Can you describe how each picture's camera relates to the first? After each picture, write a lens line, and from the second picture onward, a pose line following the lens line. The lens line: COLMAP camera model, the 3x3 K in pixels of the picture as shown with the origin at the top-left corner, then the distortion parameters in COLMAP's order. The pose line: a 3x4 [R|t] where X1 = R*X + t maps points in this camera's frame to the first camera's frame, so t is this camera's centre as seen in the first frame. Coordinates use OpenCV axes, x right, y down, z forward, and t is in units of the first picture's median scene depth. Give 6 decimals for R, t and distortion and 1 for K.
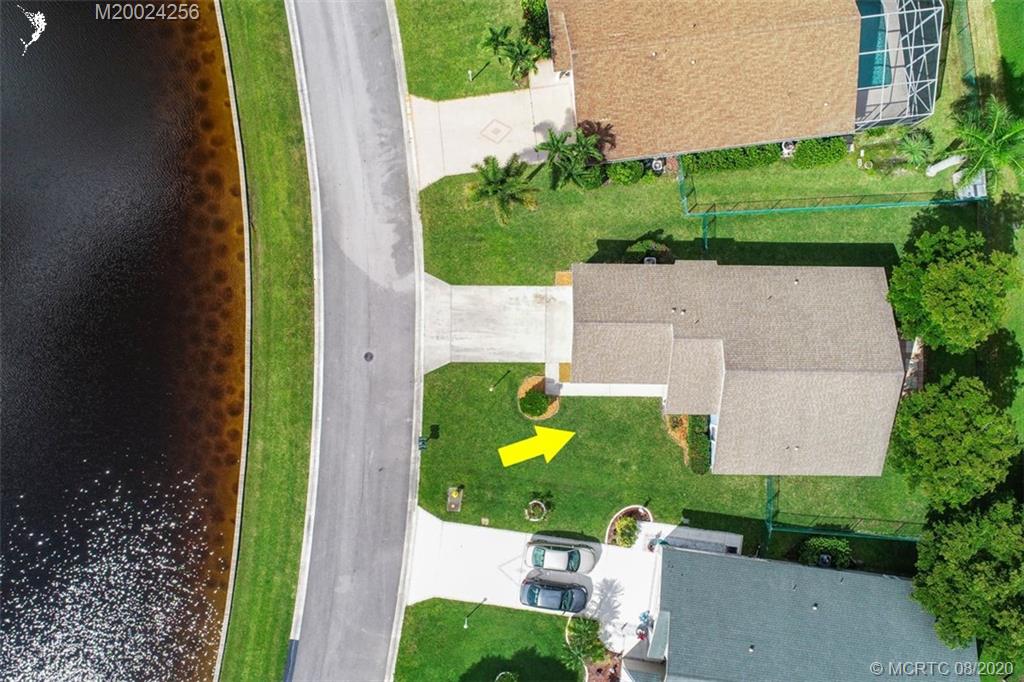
lens RADIAL K [[769.8, 0, 512.0], [0, 769.8, 341.0], [0, 0, 1]] dist [-0.001932, -0.004830]
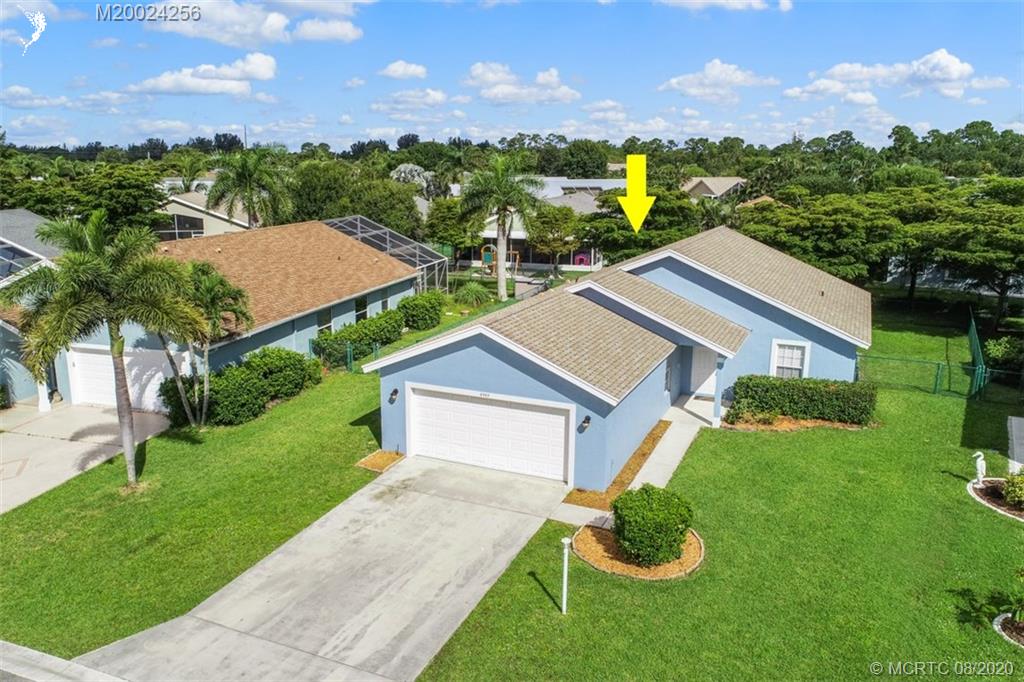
lens RADIAL K [[769.8, 0, 512.0], [0, 769.8, 341.0], [0, 0, 1]] dist [-0.001932, -0.004830]
pose [[0.402022, -0.209178, 0.891416, -0.270843], [0.915566, 0.103360, -0.388659, 0.145913], [-0.010838, 0.972400, 0.233069, 0.837135]]
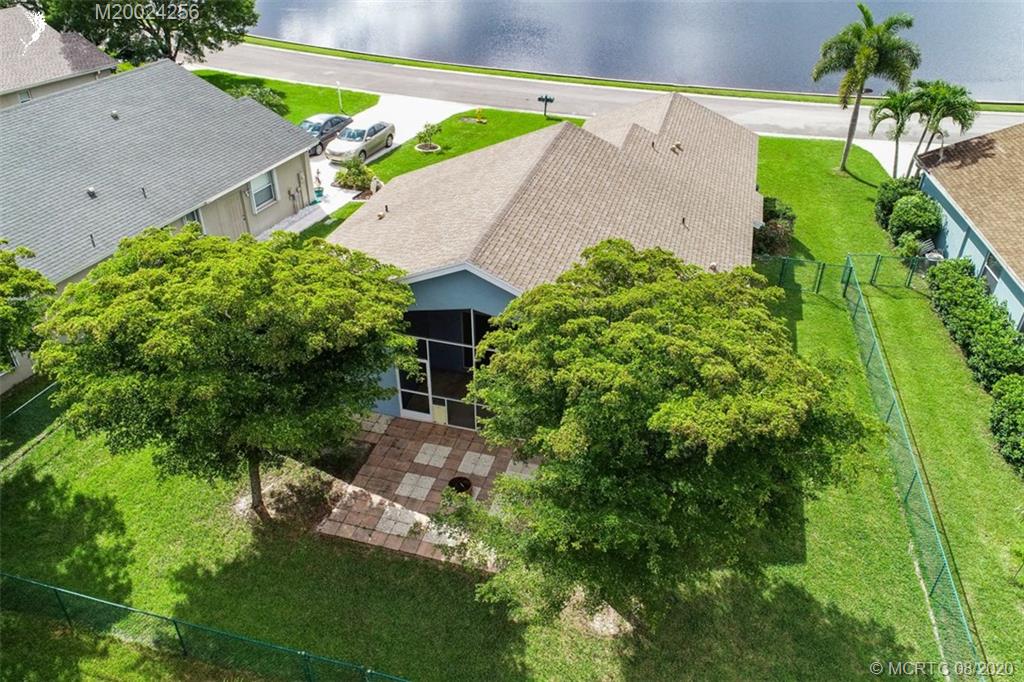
lens RADIAL K [[769.8, 0, 512.0], [0, 769.8, 341.0], [0, 0, 1]] dist [-0.001932, -0.004830]
pose [[-0.263028, 0.537303, -0.801325, 0.746117], [-0.964784, -0.143910, 0.220187, -0.063448], [0.002988, 0.831021, 0.556234, 0.733832]]
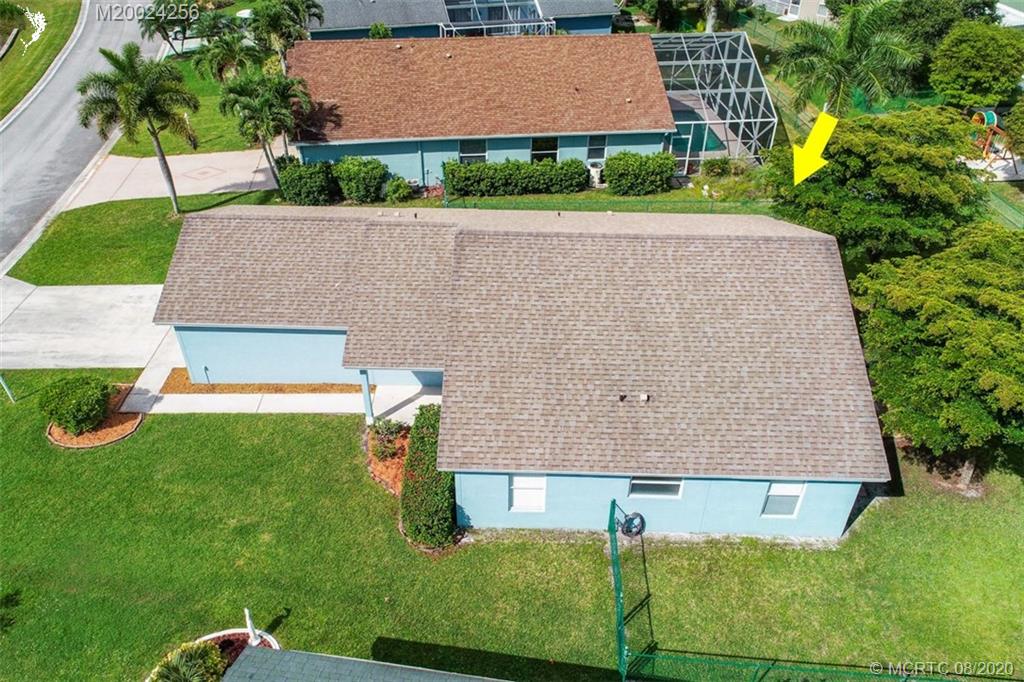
lens RADIAL K [[769.8, 0, 512.0], [0, 769.8, 341.0], [0, 0, 1]] dist [-0.001932, -0.004830]
pose [[0.999899, 0.013742, -0.003748, 0.282111], [-0.011304, 0.605456, -0.795798, 0.410651], [-0.008667, 0.795760, 0.605550, 0.687299]]
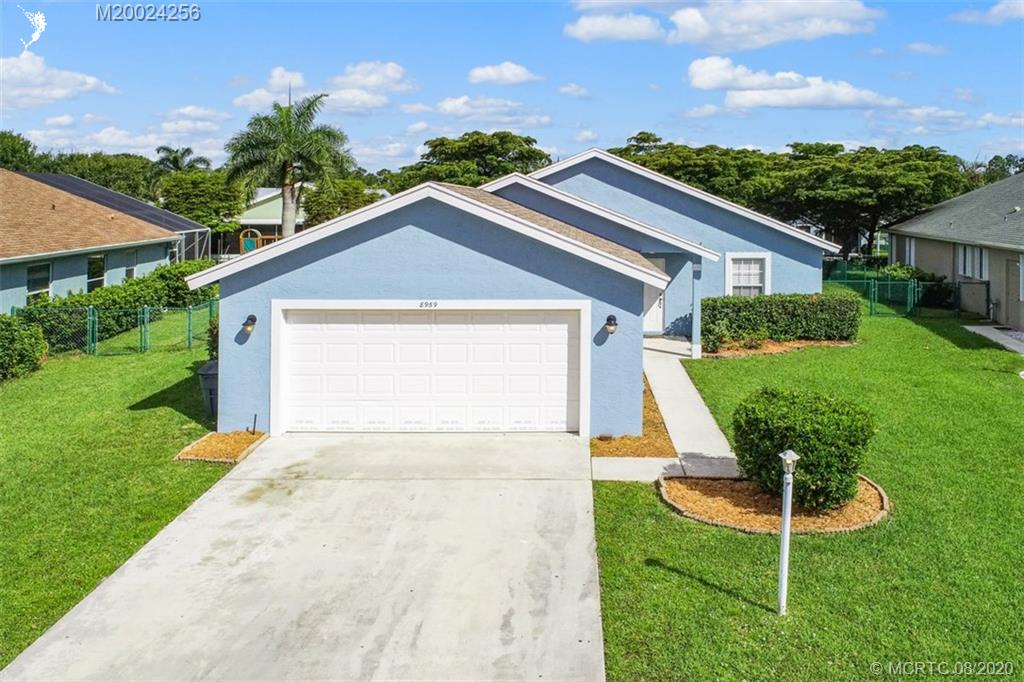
lens RADIAL K [[733.5, 0, 512.8], [0, 733.5, 267.3], [0, 0, 1]] dist [-0.001620, -0.001972]
pose [[-0.032634, -0.020320, 0.999261, -0.144497], [0.999054, 0.028101, 0.033199, -0.019159], [-0.028754, 0.999399, 0.019384, 0.953629]]
